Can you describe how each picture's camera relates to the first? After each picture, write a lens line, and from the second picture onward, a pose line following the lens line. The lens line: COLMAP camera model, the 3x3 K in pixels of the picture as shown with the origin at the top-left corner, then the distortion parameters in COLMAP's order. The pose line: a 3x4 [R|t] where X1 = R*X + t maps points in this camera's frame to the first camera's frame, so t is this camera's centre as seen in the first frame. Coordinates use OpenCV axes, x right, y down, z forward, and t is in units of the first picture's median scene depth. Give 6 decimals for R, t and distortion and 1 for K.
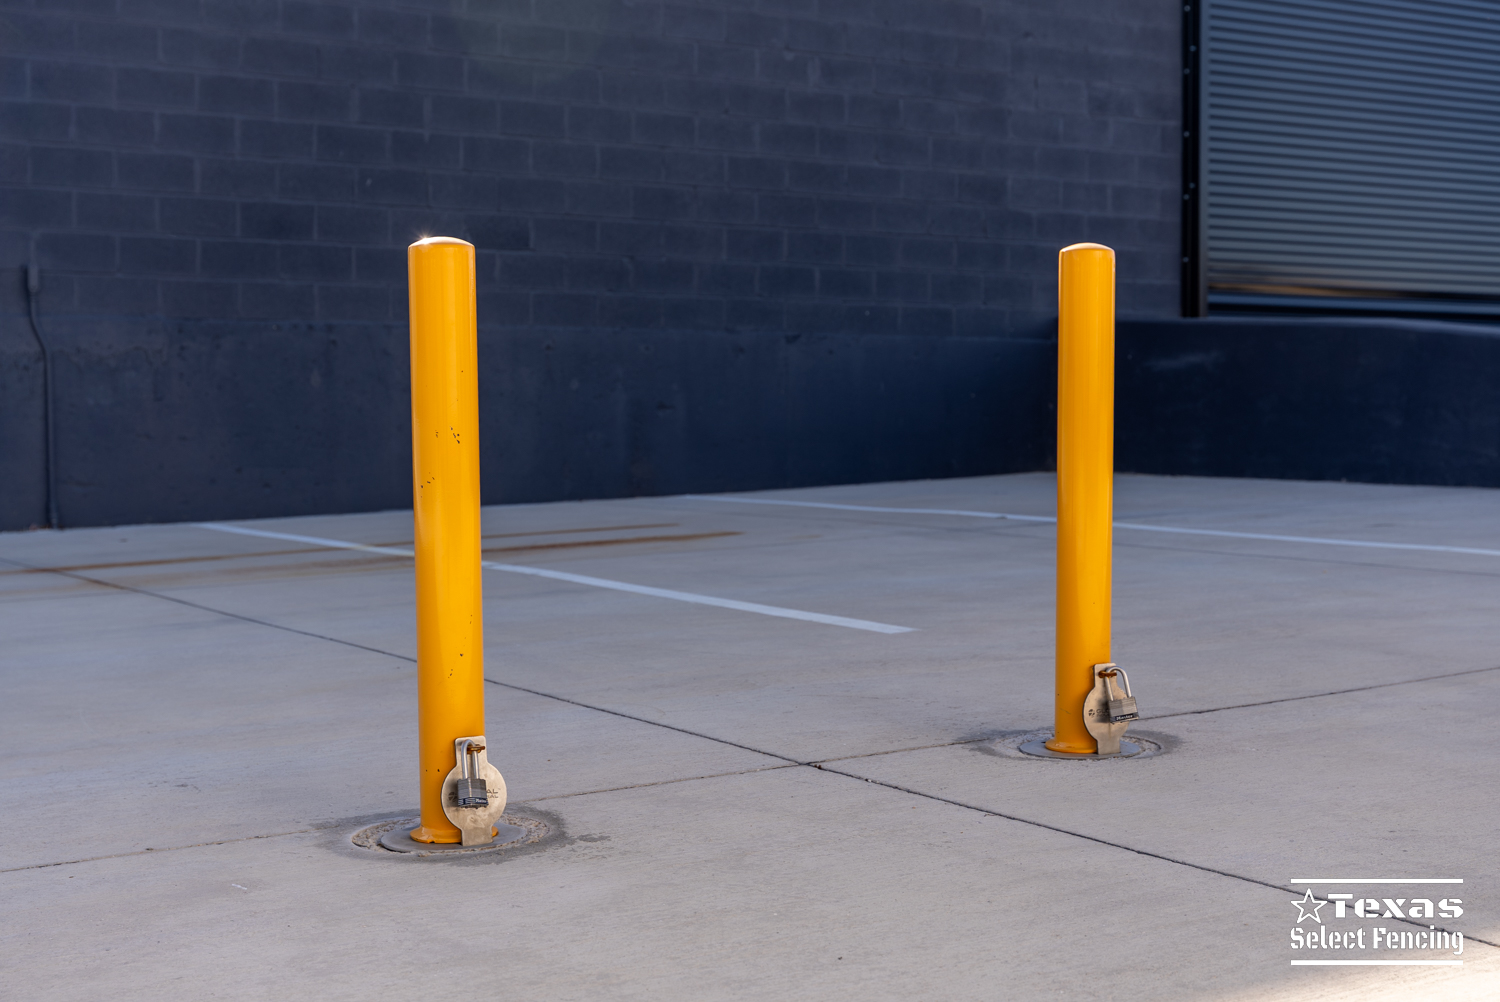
lens RADIAL K [[2242.7, 0, 750.0], [0, 2242.7, 501.0], [0, 0, 1]] dist [0.002960, 0.150862]
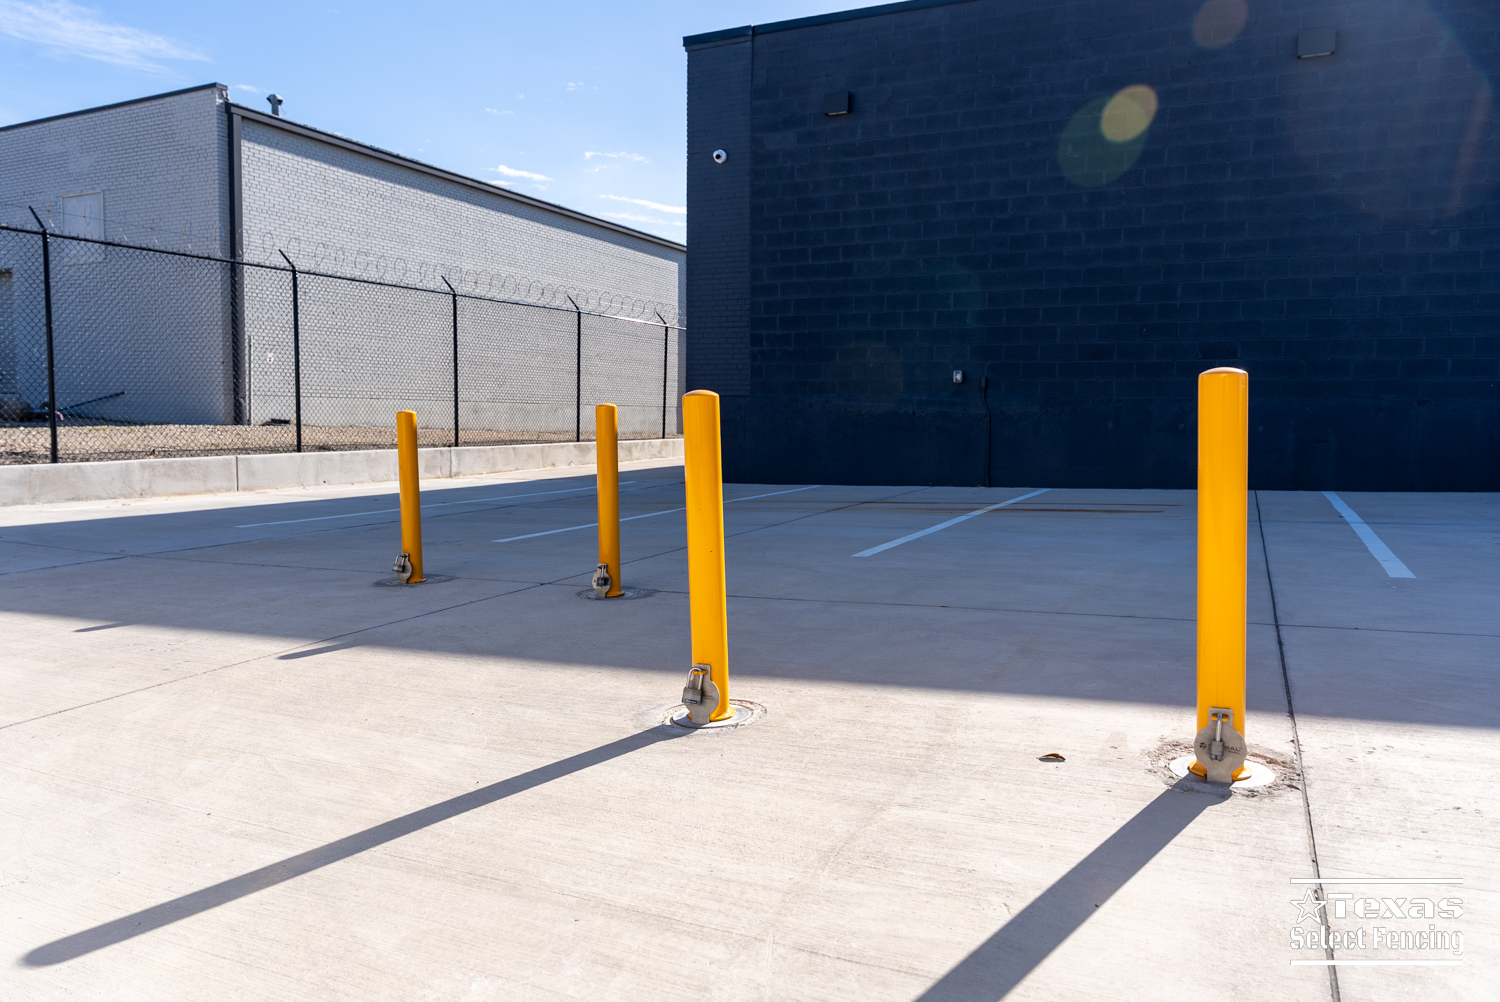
lens RADIAL K [[1025.2, 0, 750.0], [0, 1025.2, 501.0], [0, 0, 1]] dist [-0.001716, -0.002315]
pose [[0.534993, 0.074300, -0.841583, 1.676772], [-0.043120, 0.997229, 0.060630, -0.099198], [0.843755, 0.003852, 0.536714, 0.696162]]
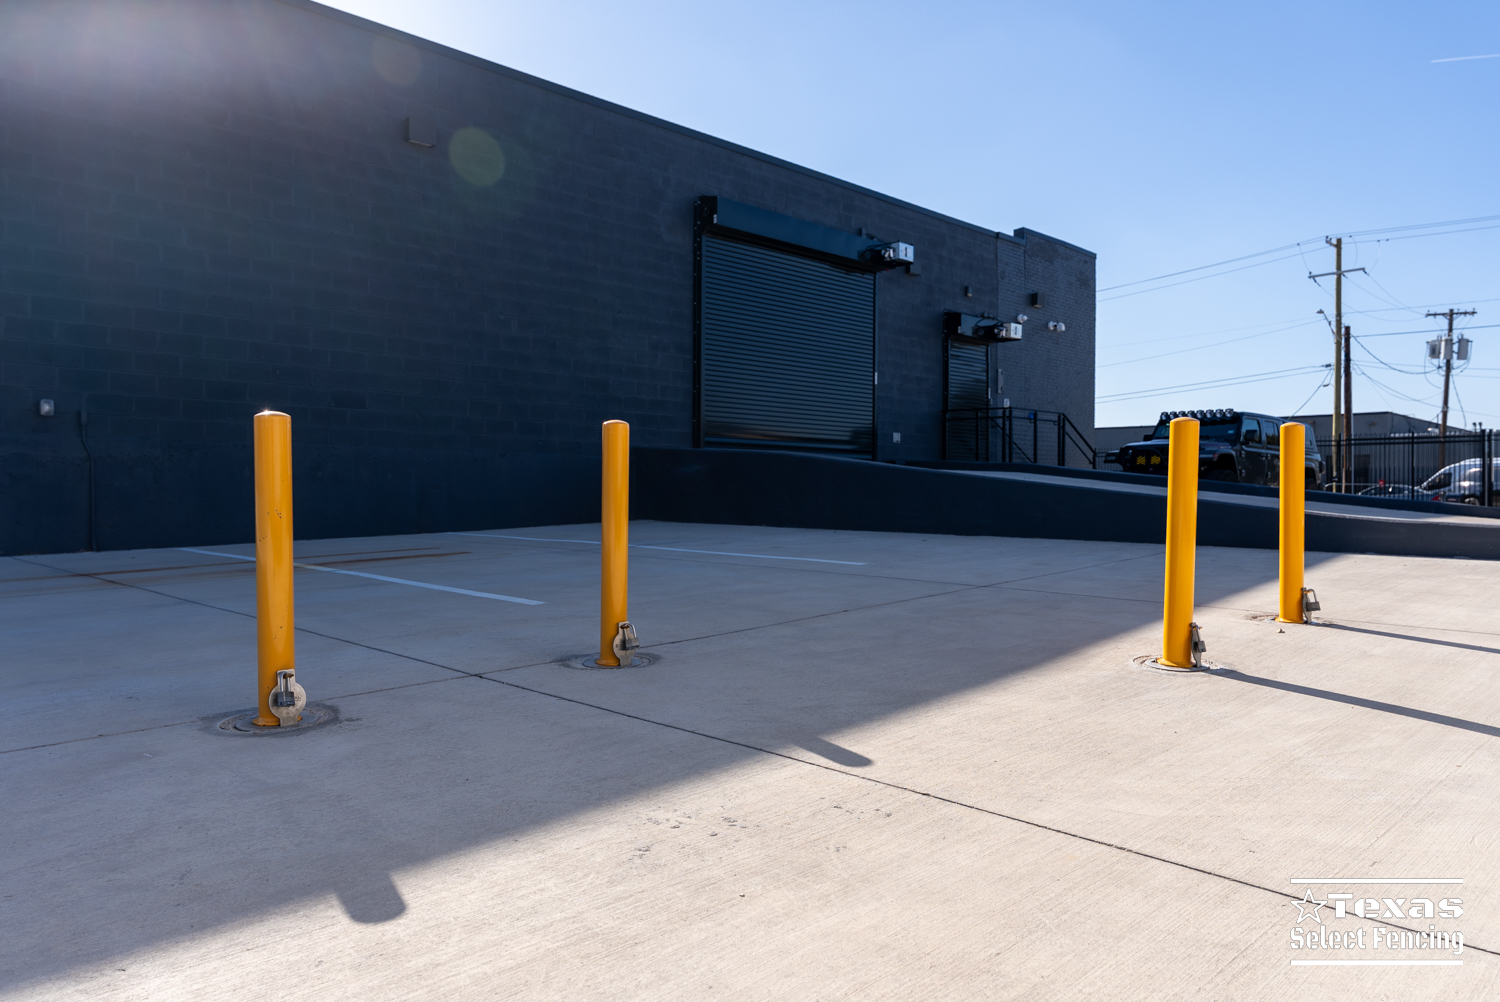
lens RADIAL K [[1074.6, 0, 750.0], [0, 1074.6, 501.0], [0, 0, 1]] dist [0.005444, 0.002595]
pose [[0.972178, 0.005691, 0.234176, 0.037424], [0.001089, 0.999584, -0.028811, -0.010472], [-0.234243, 0.028264, 0.971767, 0.001300]]
